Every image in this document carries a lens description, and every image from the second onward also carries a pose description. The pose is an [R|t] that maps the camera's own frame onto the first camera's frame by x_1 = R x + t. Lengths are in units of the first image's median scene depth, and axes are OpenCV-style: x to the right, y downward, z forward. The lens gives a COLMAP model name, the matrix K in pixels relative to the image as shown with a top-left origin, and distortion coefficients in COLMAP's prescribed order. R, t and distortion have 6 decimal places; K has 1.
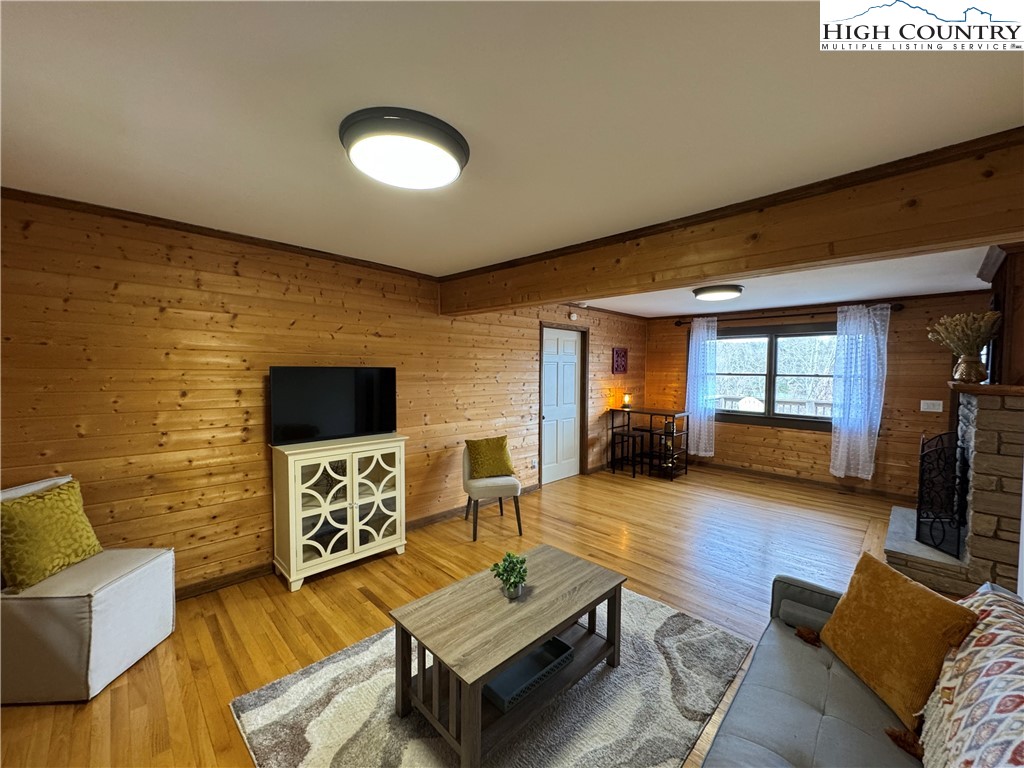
lens RADIAL K [[407.7, 0, 514.8], [0, 407.7, 384.3], [0, 0, 1]] dist [0.000873, -0.000630]
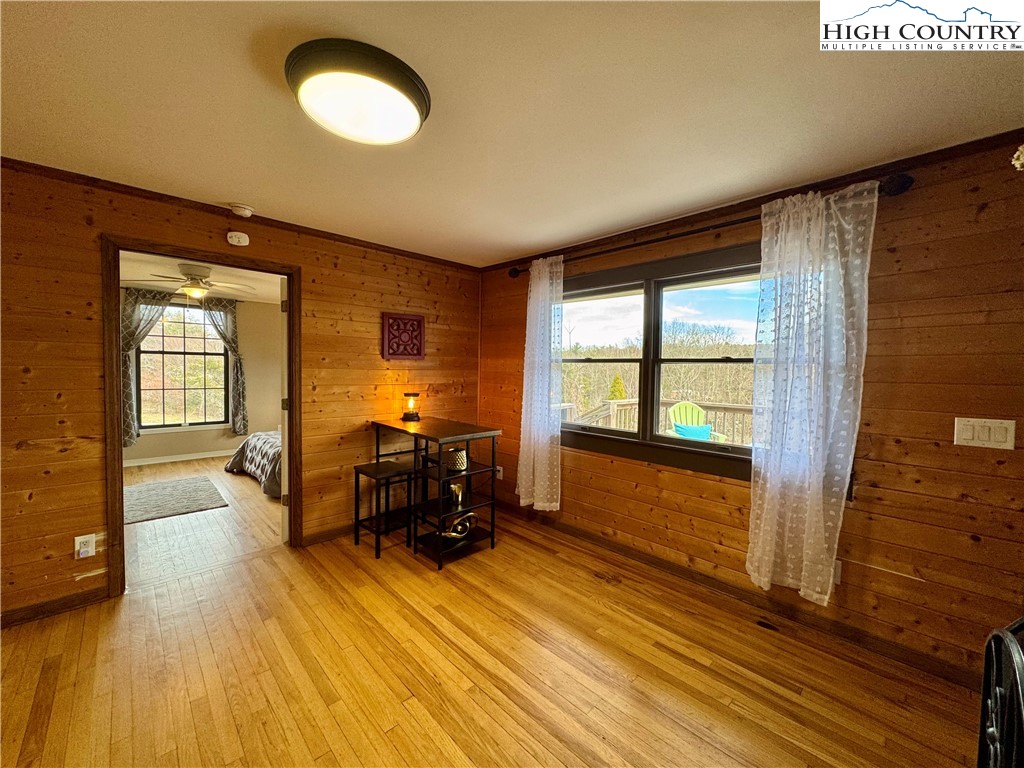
lens RADIAL K [[407.7, 0, 511.4], [0, 407.7, 385.1], [0, 0, 1]] dist [0.000873, -0.000630]
pose [[0.999543, 0.009846, -0.028586, 0.539022], [-0.009871, 0.999951, -0.000727, 0.011467], [0.028578, 0.001009, 0.999591, 0.552984]]
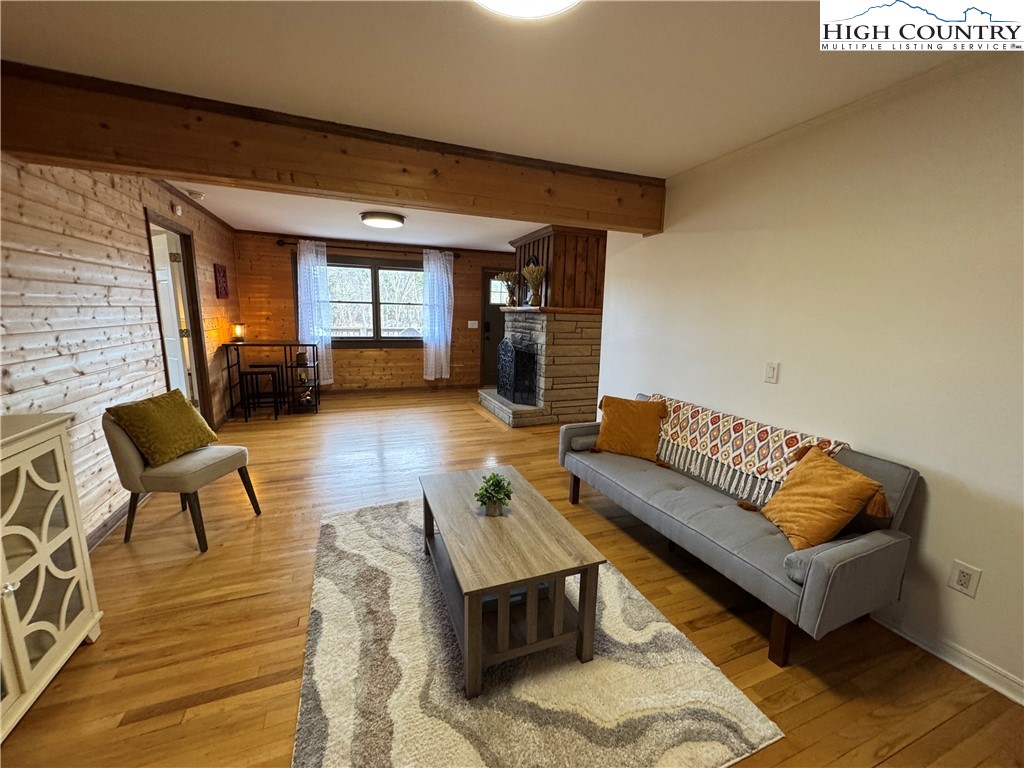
lens RADIAL K [[407.7, 0, 510.8], [0, 407.7, 382.8], [0, 0, 1]] dist [0.000873, -0.000630]
pose [[0.399262, -0.158633, 0.903009, -0.321119], [0.015950, 0.985971, 0.166155, 0.015179], [-0.916698, -0.051936, 0.396191, 0.225676]]
